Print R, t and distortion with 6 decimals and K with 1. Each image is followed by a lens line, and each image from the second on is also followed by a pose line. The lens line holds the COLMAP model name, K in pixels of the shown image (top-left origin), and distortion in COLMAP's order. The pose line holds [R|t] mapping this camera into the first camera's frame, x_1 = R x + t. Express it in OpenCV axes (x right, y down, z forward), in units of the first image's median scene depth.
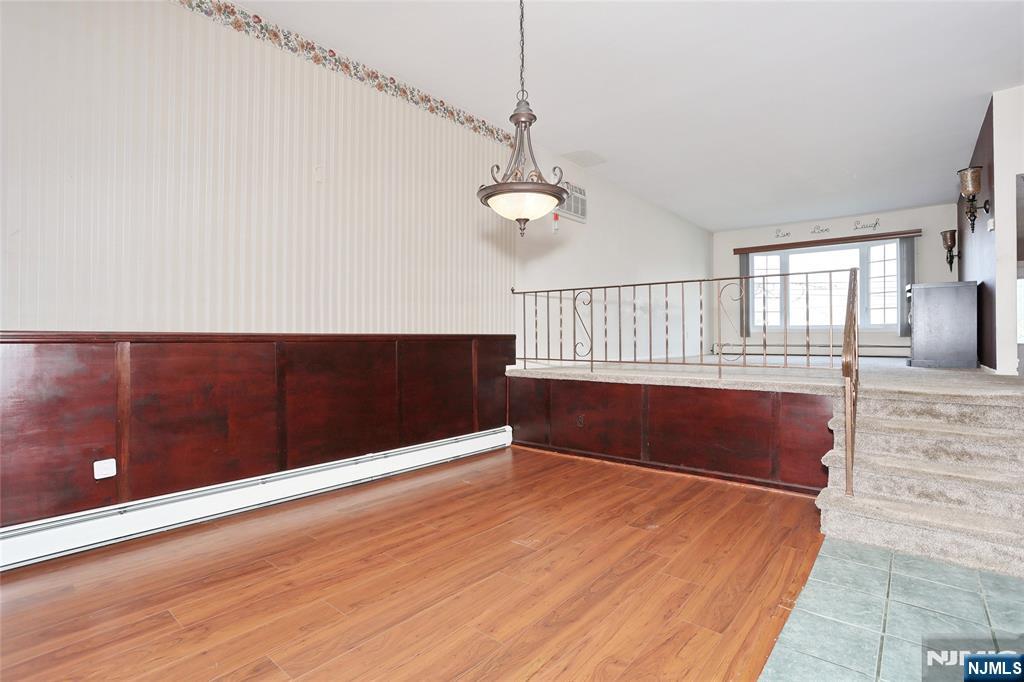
lens RADIAL K [[495.2, 0, 508.0], [0, 495.2, 339.1], [0, 0, 1]] dist [-0.073640, 0.028204]
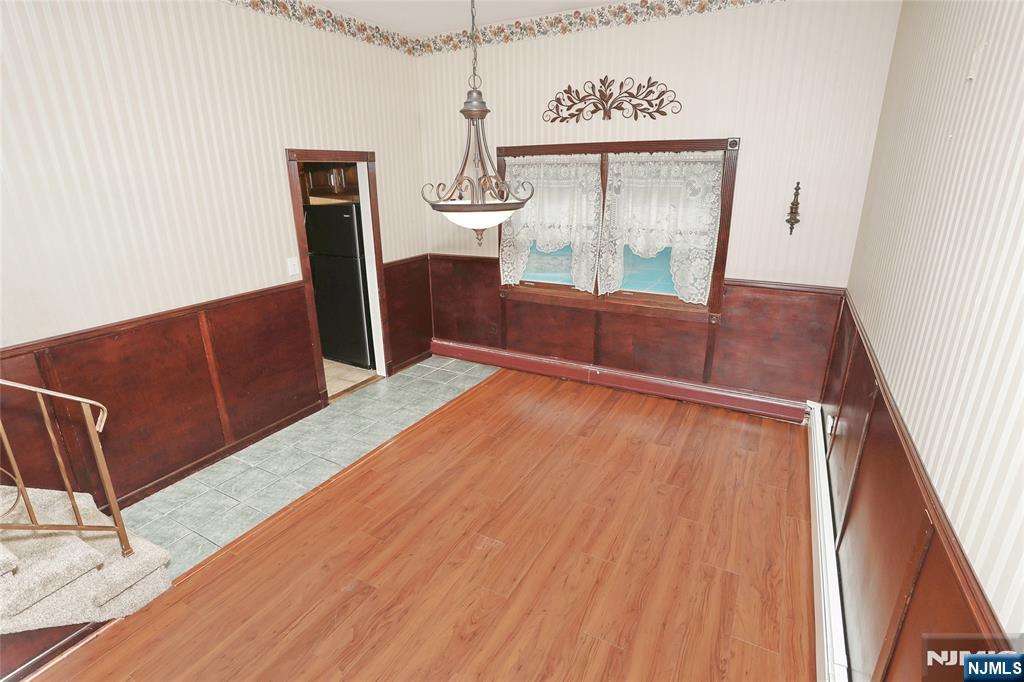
lens RADIAL K [[495.2, 0, 508.0], [0, 495.2, 339.1], [0, 0, 1]] dist [-0.073640, 0.028204]
pose [[-0.981159, 0.074005, -0.178464, 0.108021], [0.014168, 0.948802, 0.315553, -0.228568], [0.192679, 0.307080, -0.931975, 1.323958]]
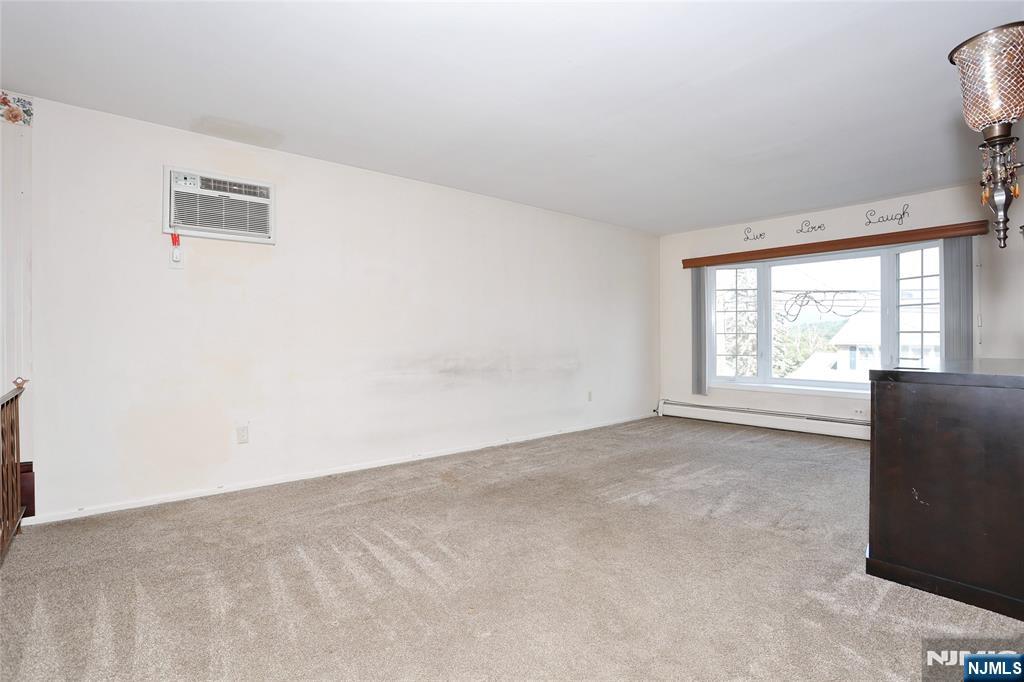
lens RADIAL K [[495.2, 0, 508.0], [0, 495.2, 339.1], [0, 0, 1]] dist [-0.073640, 0.028204]
pose [[0.986605, -0.001764, -0.163116, 0.893194], [0.001816, 0.999998, 0.000169, -0.207386], [0.163115, -0.000463, 0.986607, 0.806310]]
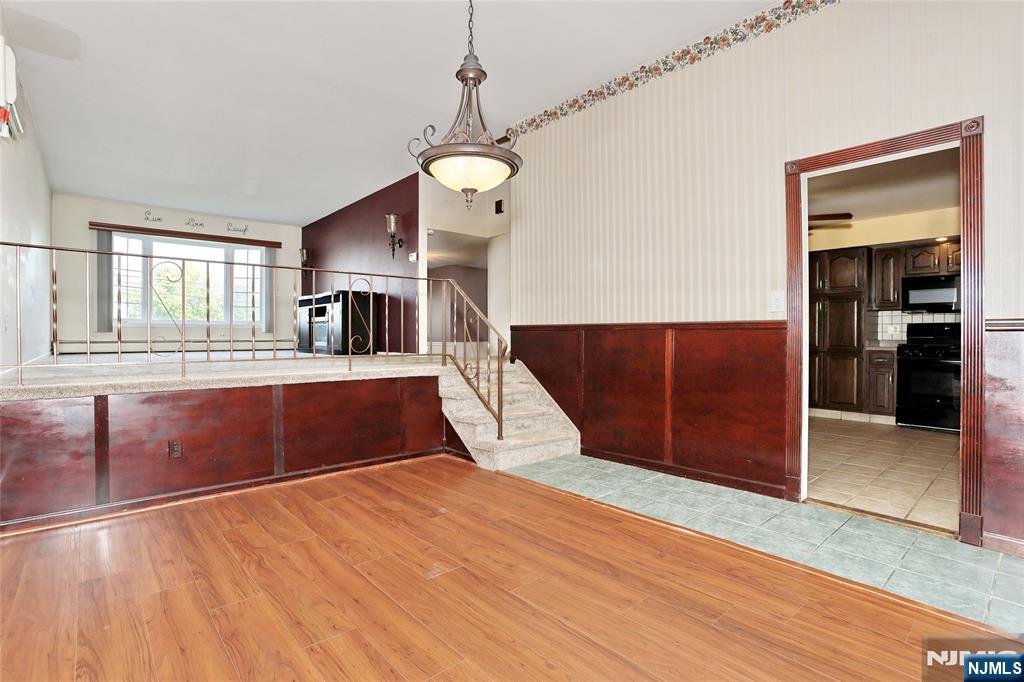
lens RADIAL K [[495.2, 0, 508.0], [0, 495.2, 339.1], [0, 0, 1]] dist [-0.073640, 0.028204]
pose [[0.144770, -0.005704, 0.989449, -0.554591], [0.000886, 0.999984, 0.005635, 0.010503], [-0.989465, 0.000061, 0.144773, 0.548536]]
